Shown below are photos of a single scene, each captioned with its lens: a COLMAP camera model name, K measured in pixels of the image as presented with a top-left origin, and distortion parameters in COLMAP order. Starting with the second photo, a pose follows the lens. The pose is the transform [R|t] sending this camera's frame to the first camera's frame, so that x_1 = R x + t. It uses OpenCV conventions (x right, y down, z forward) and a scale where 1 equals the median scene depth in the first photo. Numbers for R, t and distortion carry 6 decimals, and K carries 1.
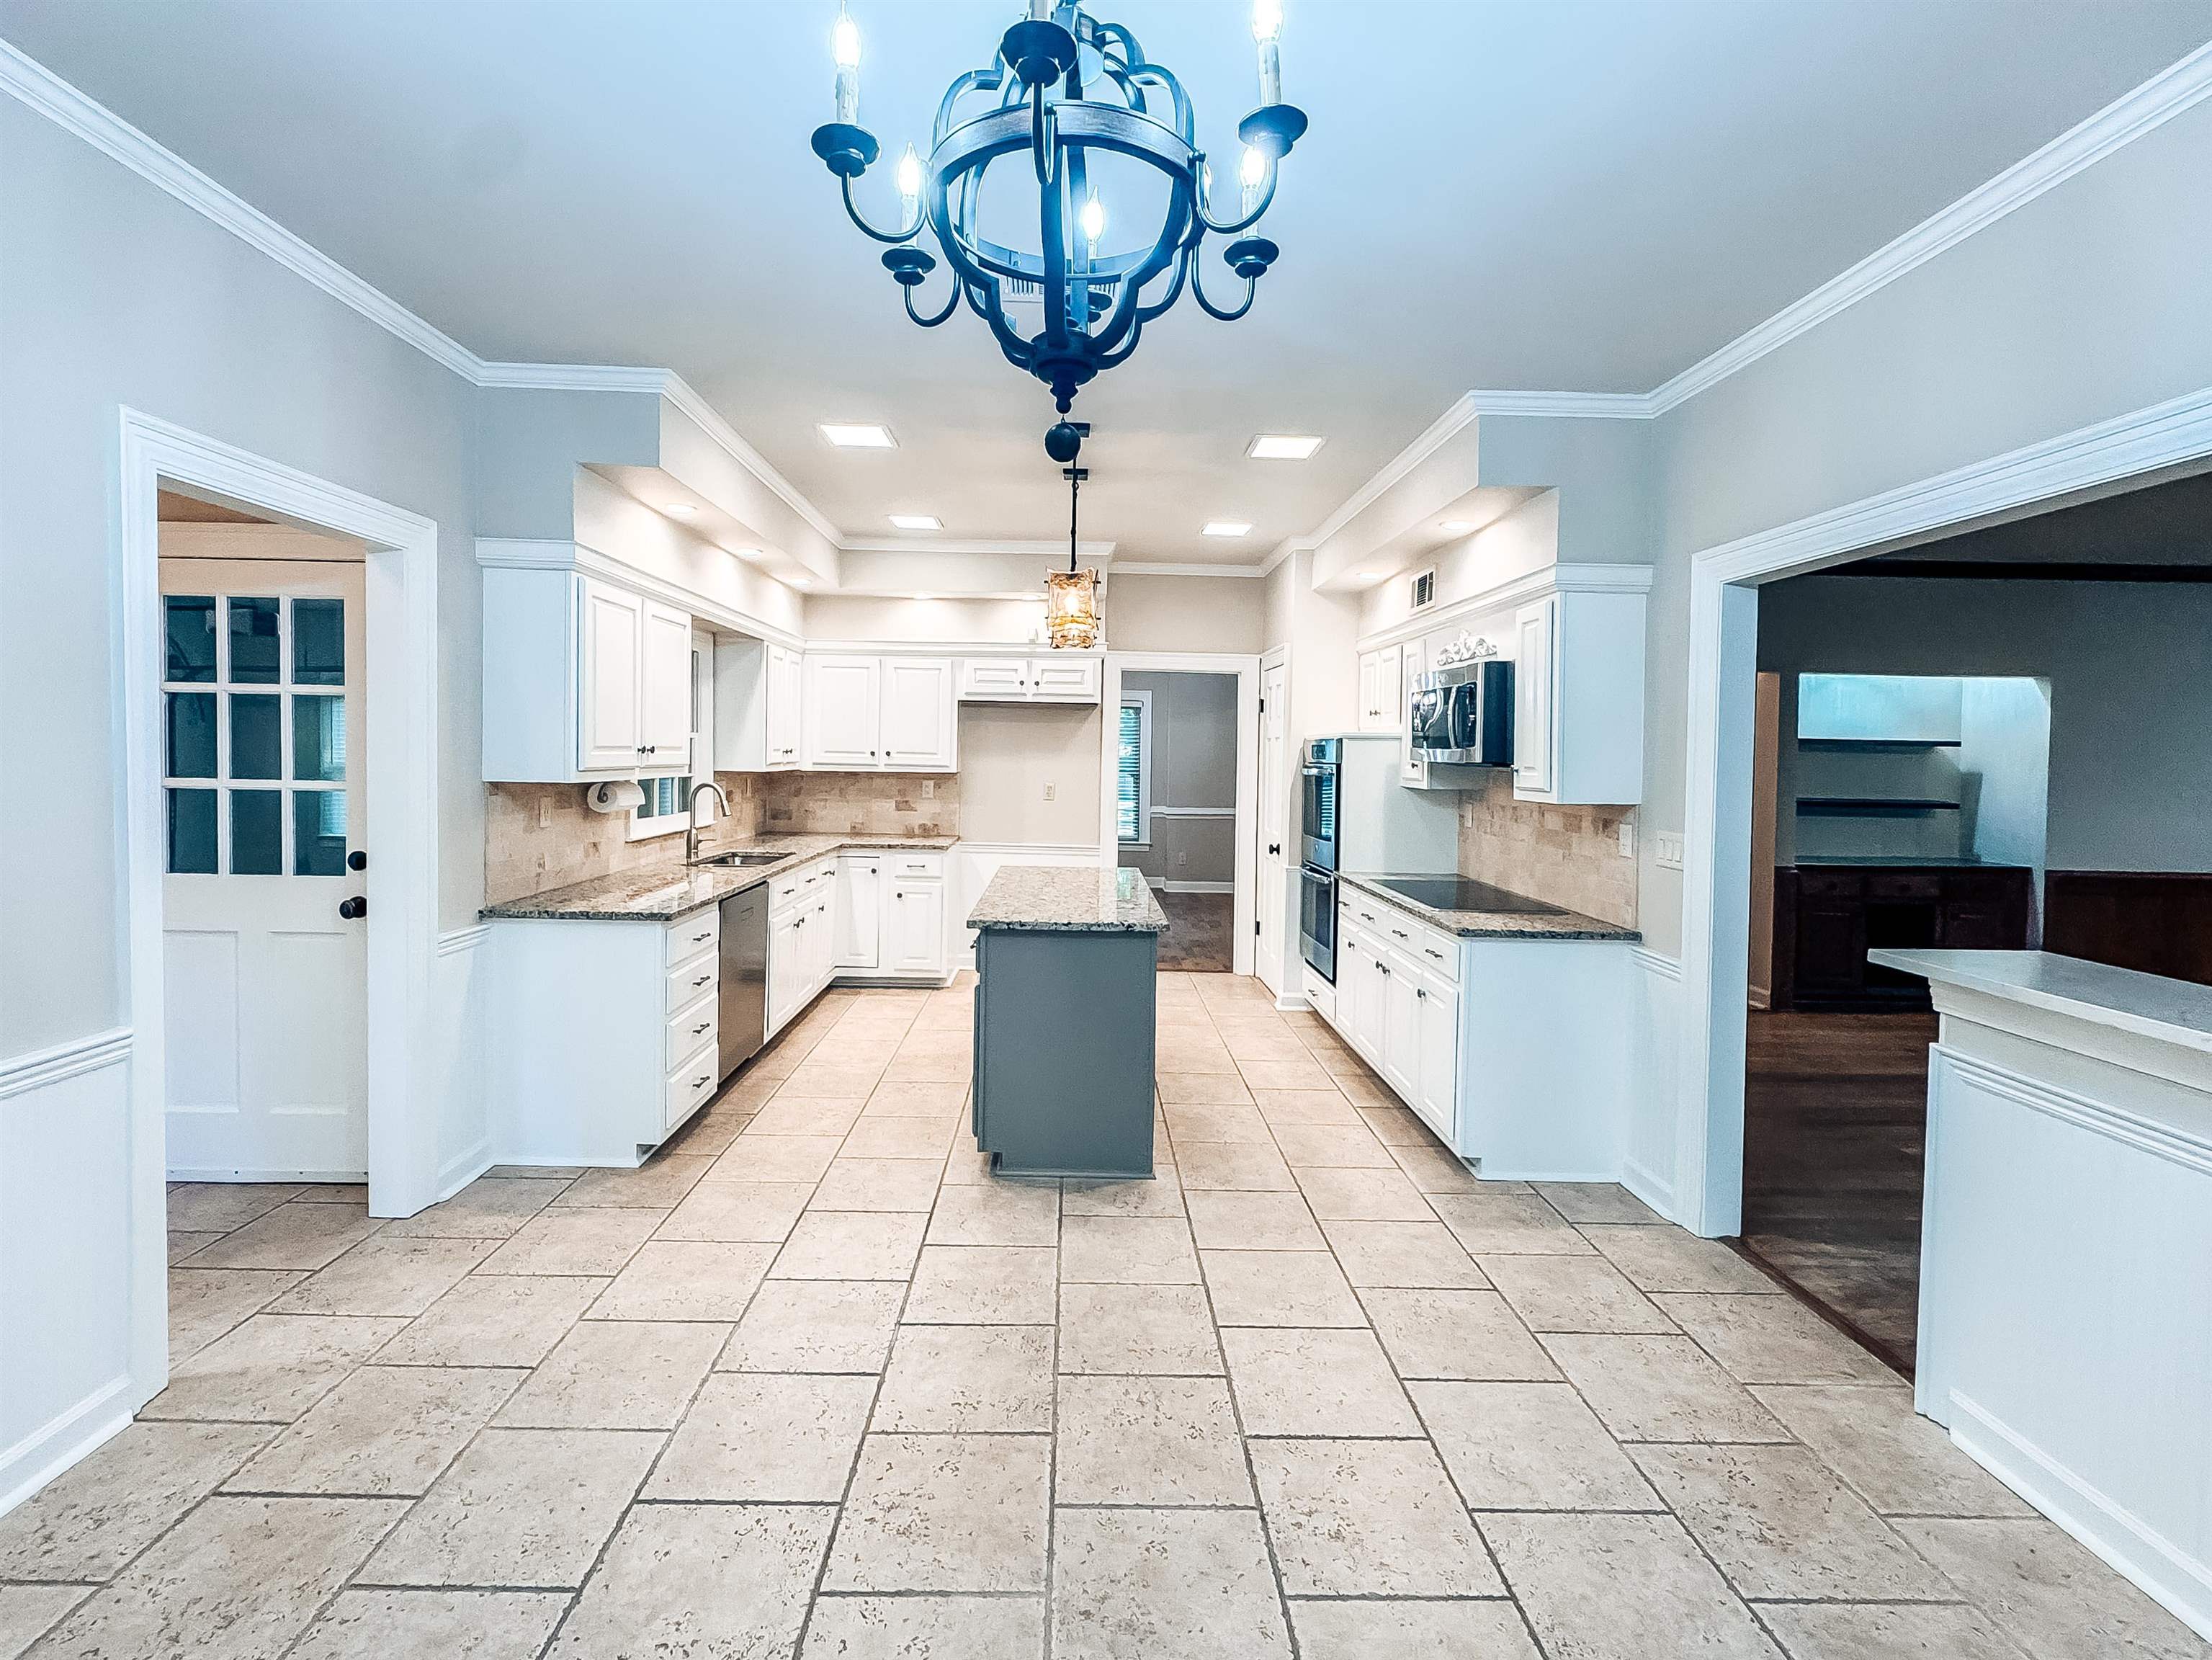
lens RADIAL K [[934.8, 0, 1095.0], [0, 934.8, 824.7], [0, 0, 1]] dist [-0.000177, -0.000810]
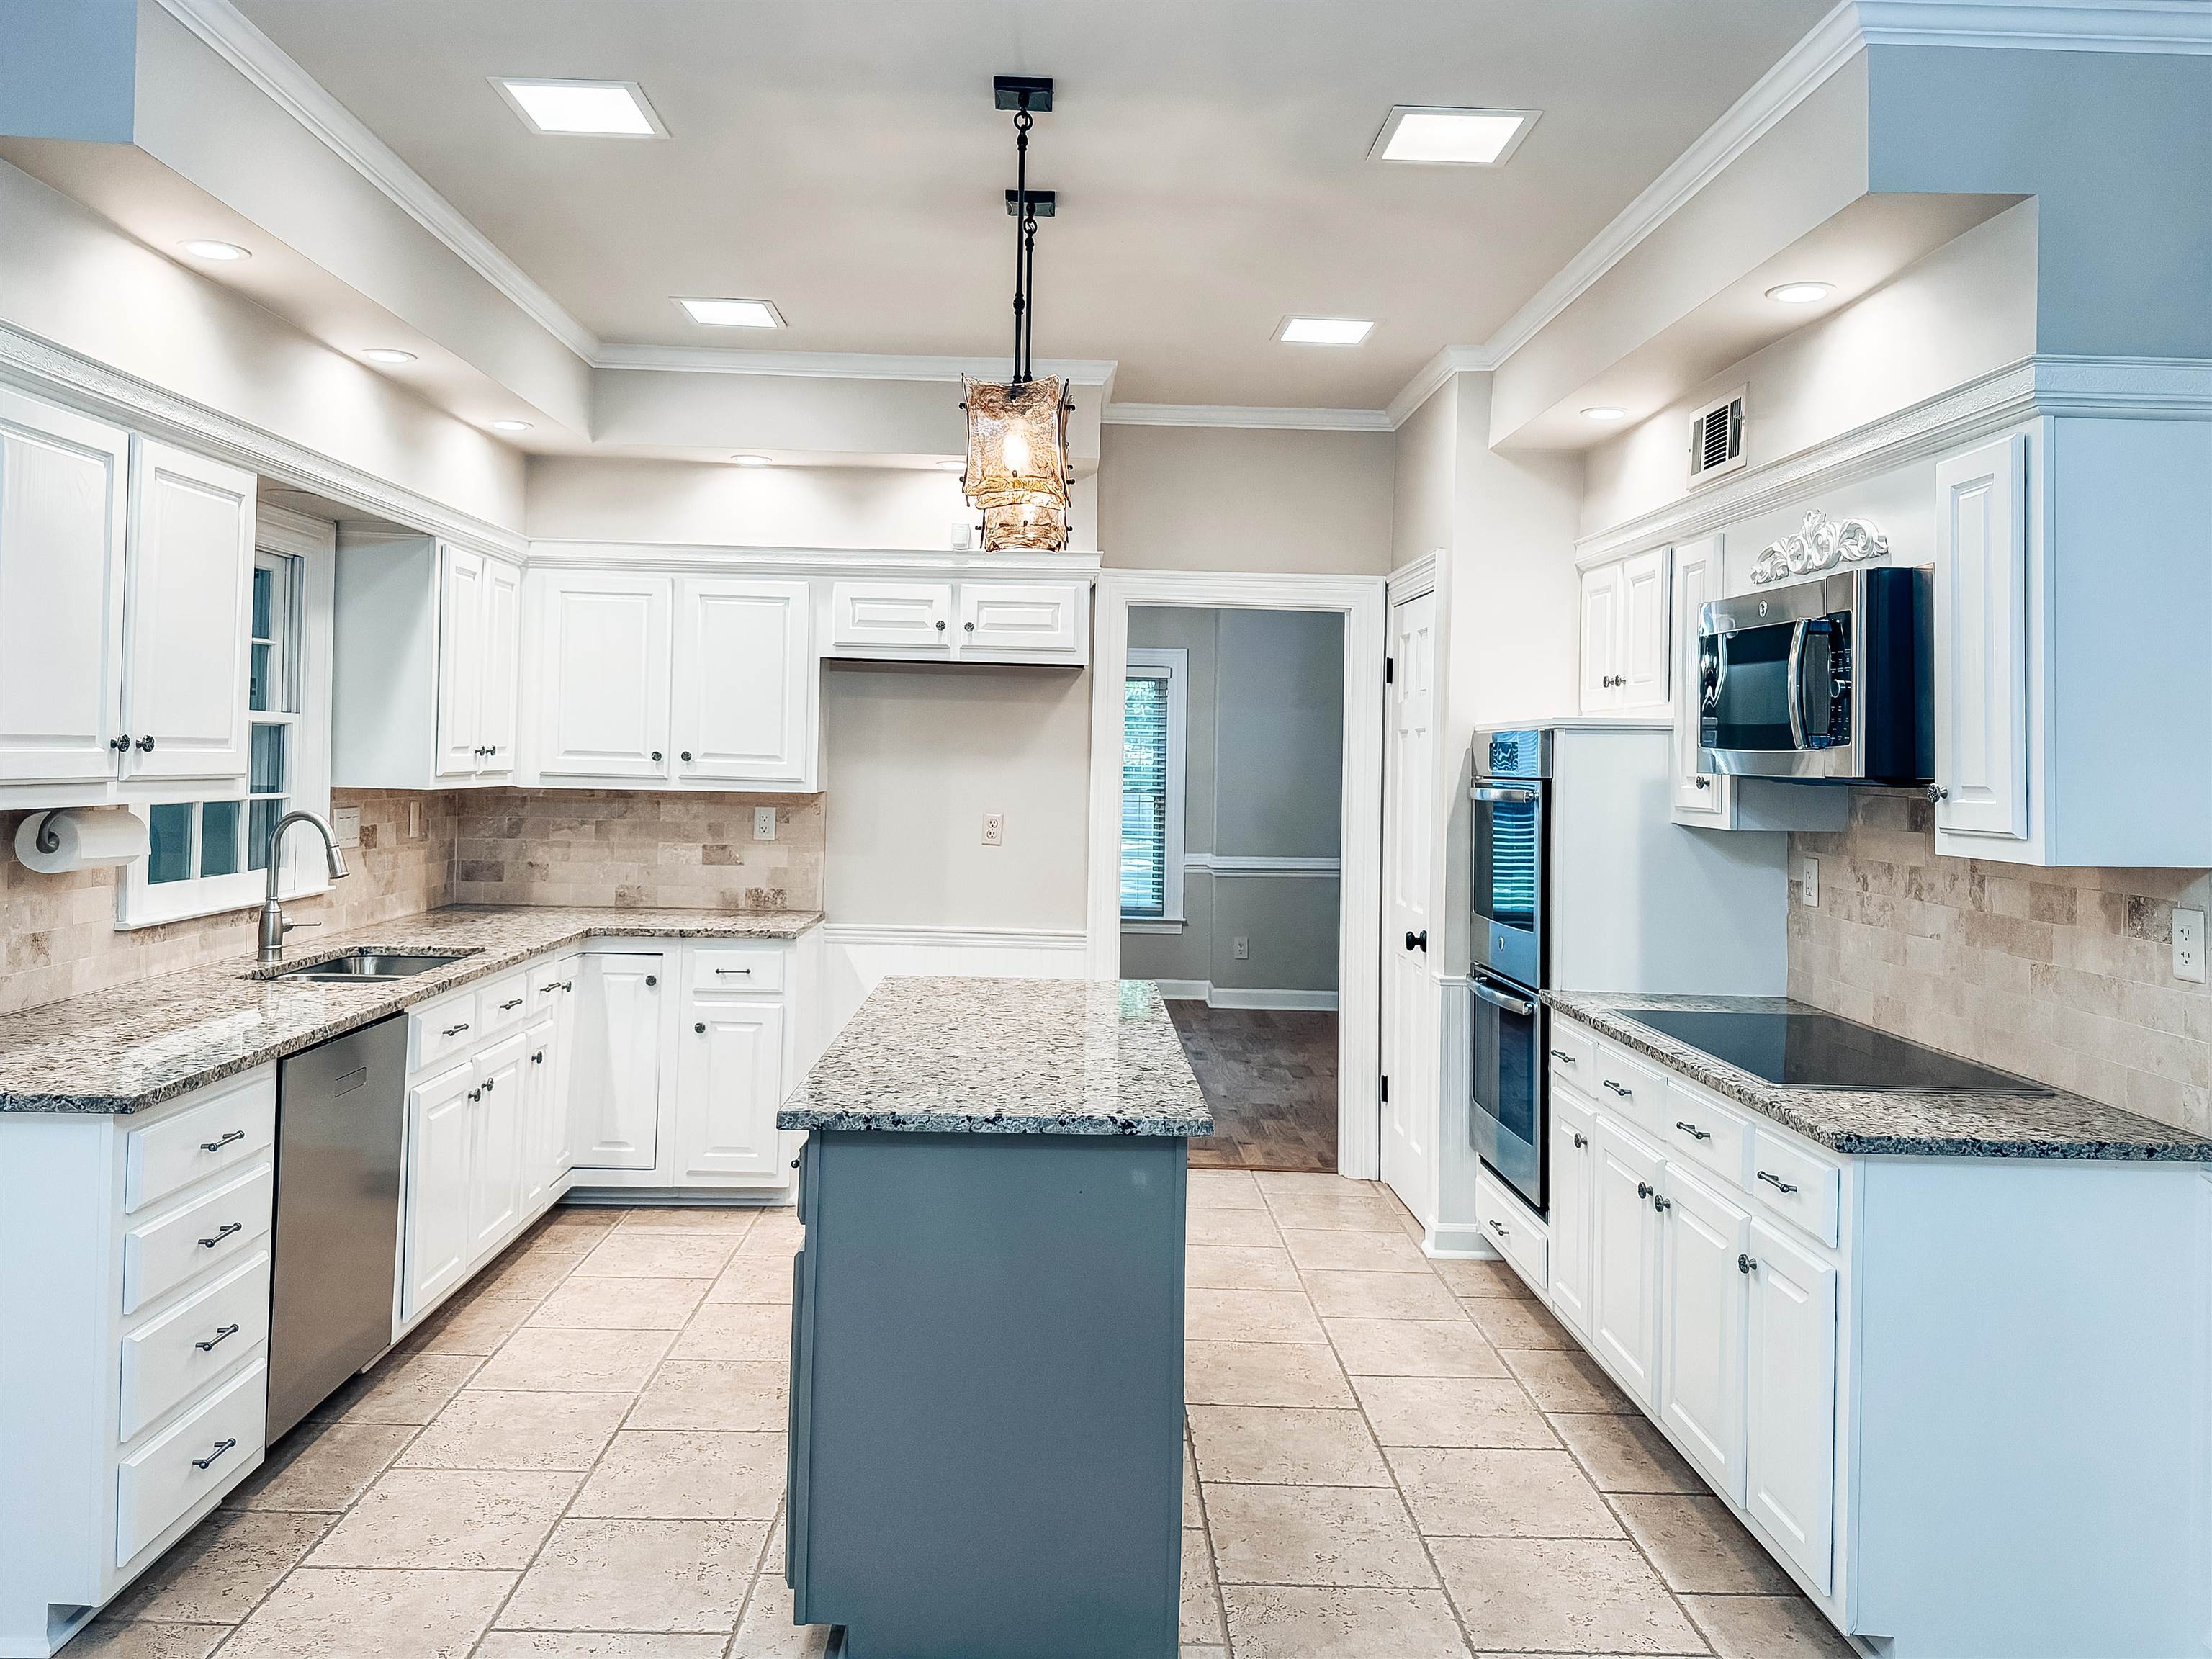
lens RADIAL K [[1574.9, 0, 1107.2], [0, 1574.9, 814.4], [0, 0, 1]] dist [0.007842, -0.009407]
pose [[0.999963, 0.003870, 0.007737, 0.019838], [-0.003543, 0.999116, -0.041900, -0.013661], [-0.007892, 0.041871, 0.999092, 0.215293]]
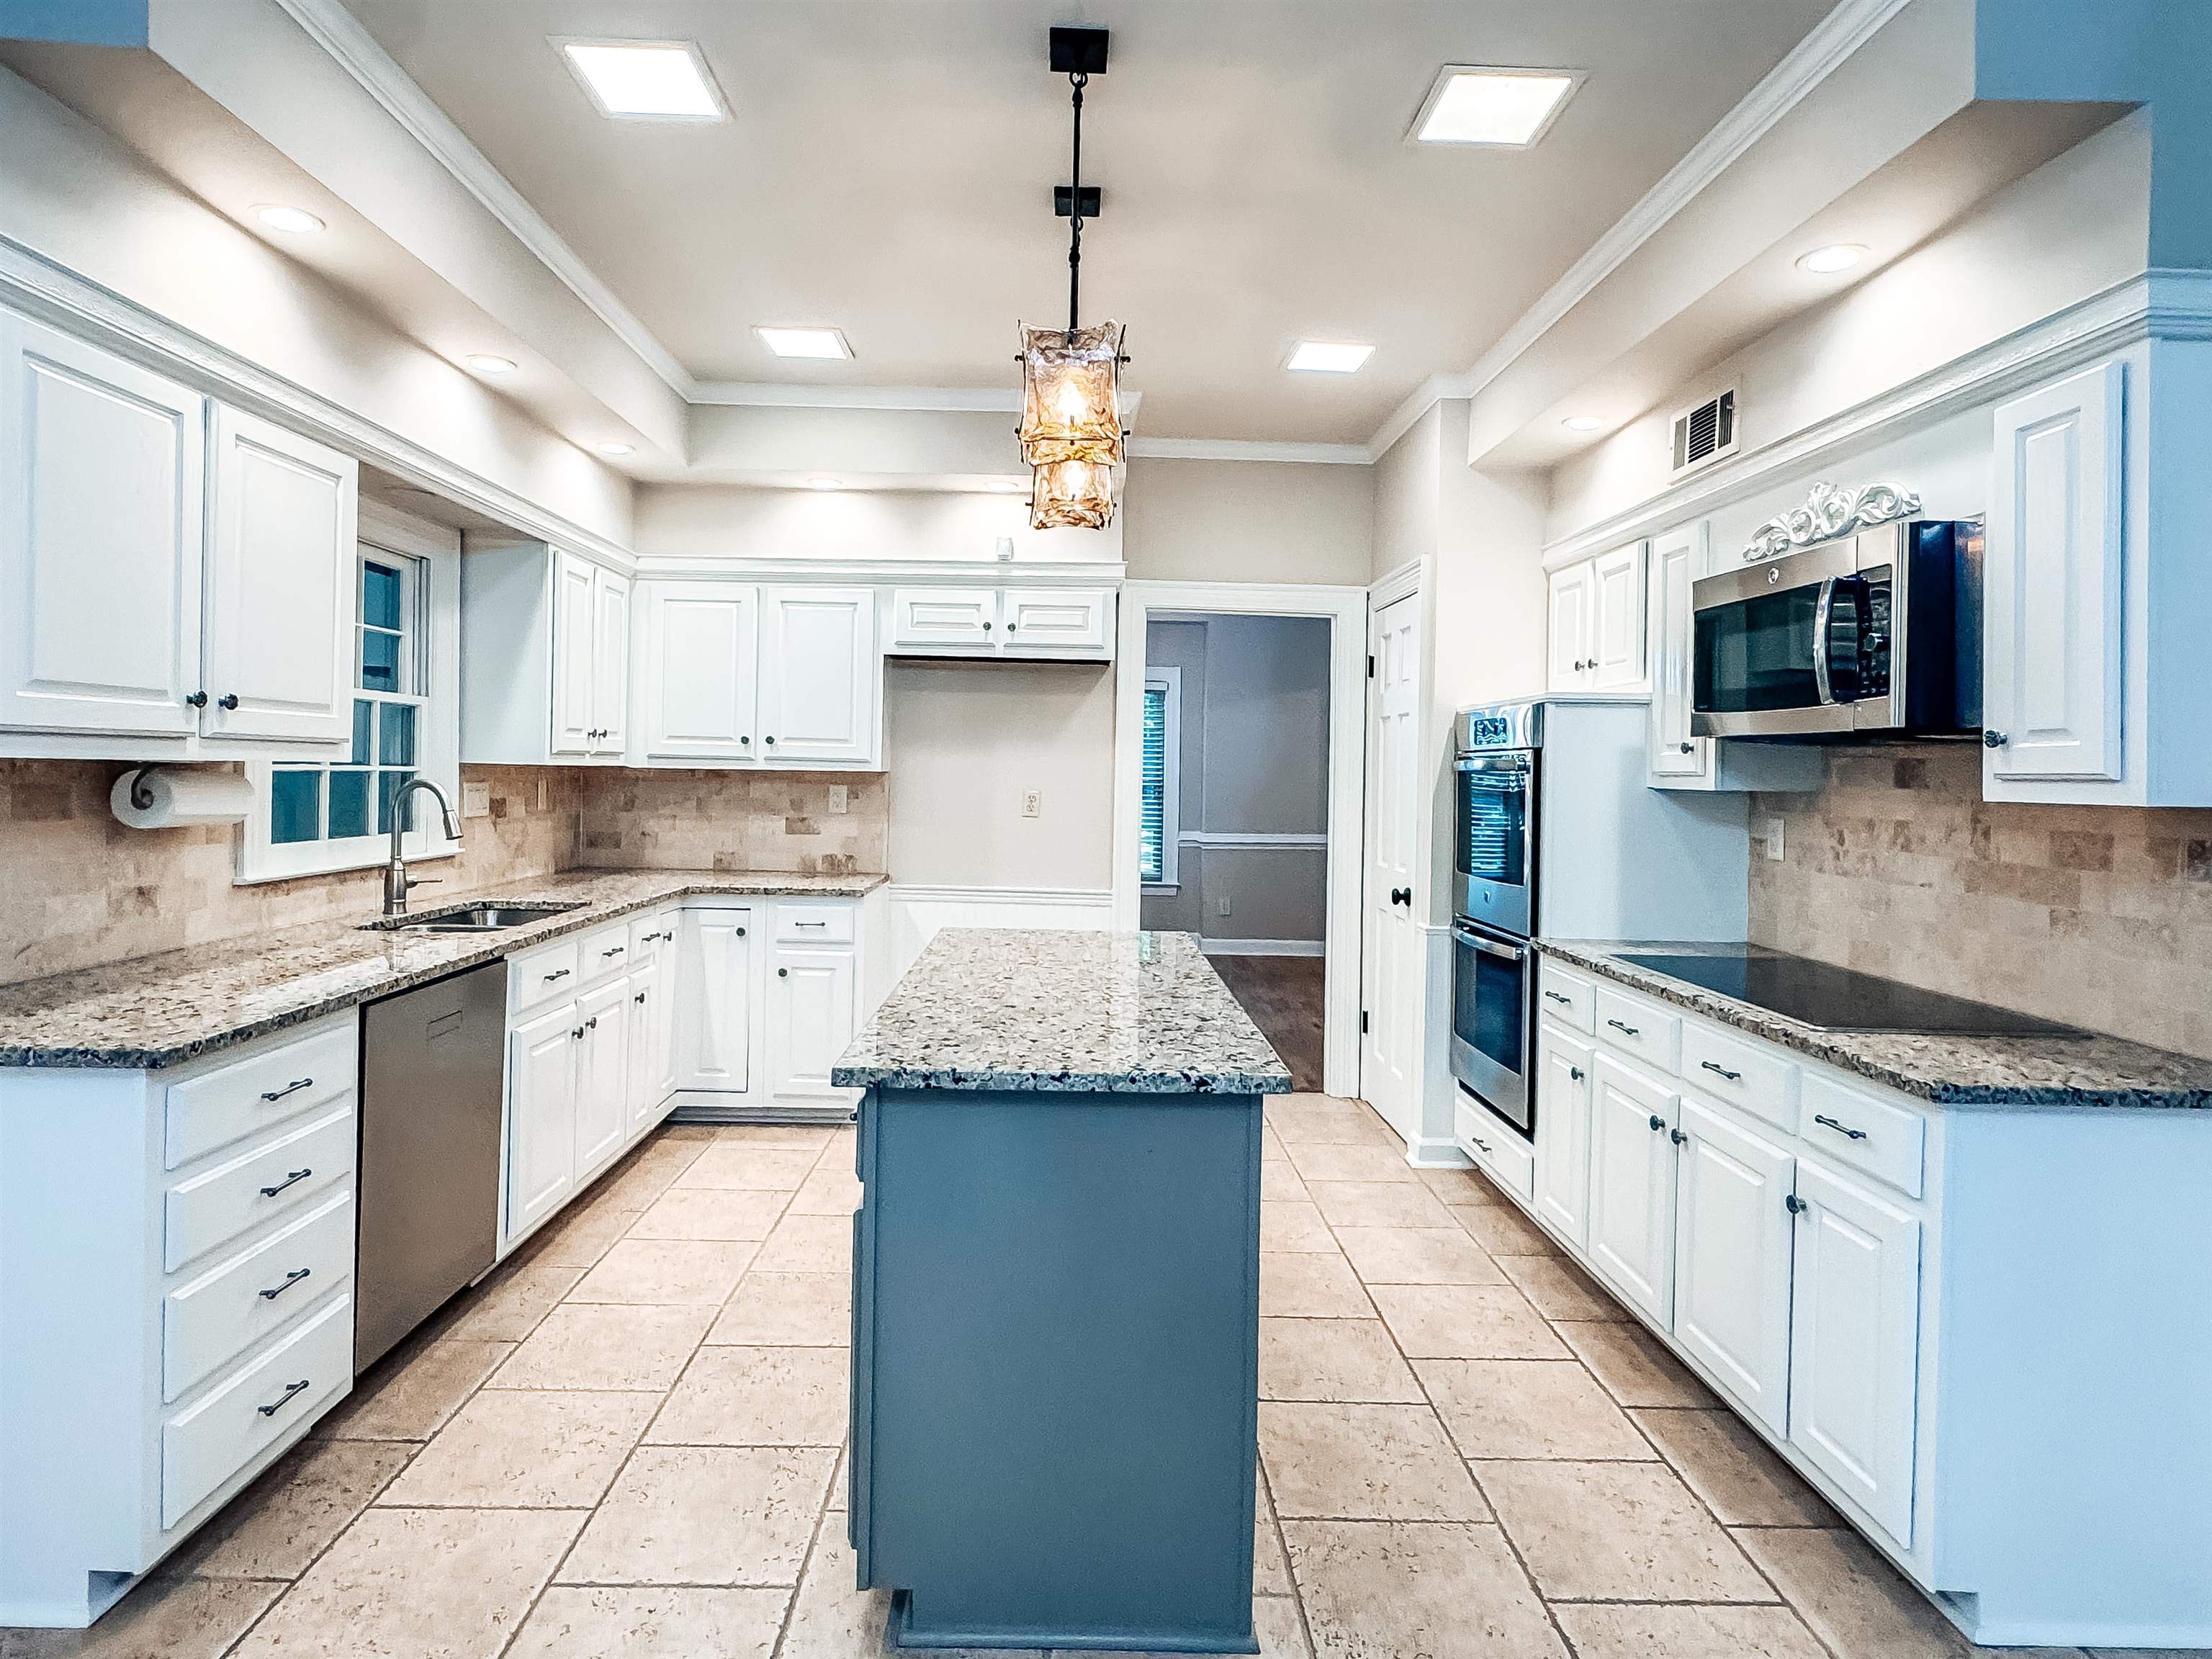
lens RADIAL K [[1150.9, 0, 1108.3], [0, 1150.9, 835.6], [0, 0, 1]] dist [-0.022037, 0.006774]
pose [[0.999910, 0.001469, 0.013328, -0.014407], [-0.001203, 0.999800, -0.019956, 0.003037], [-0.013355, 0.019939, 0.999712, 0.457058]]
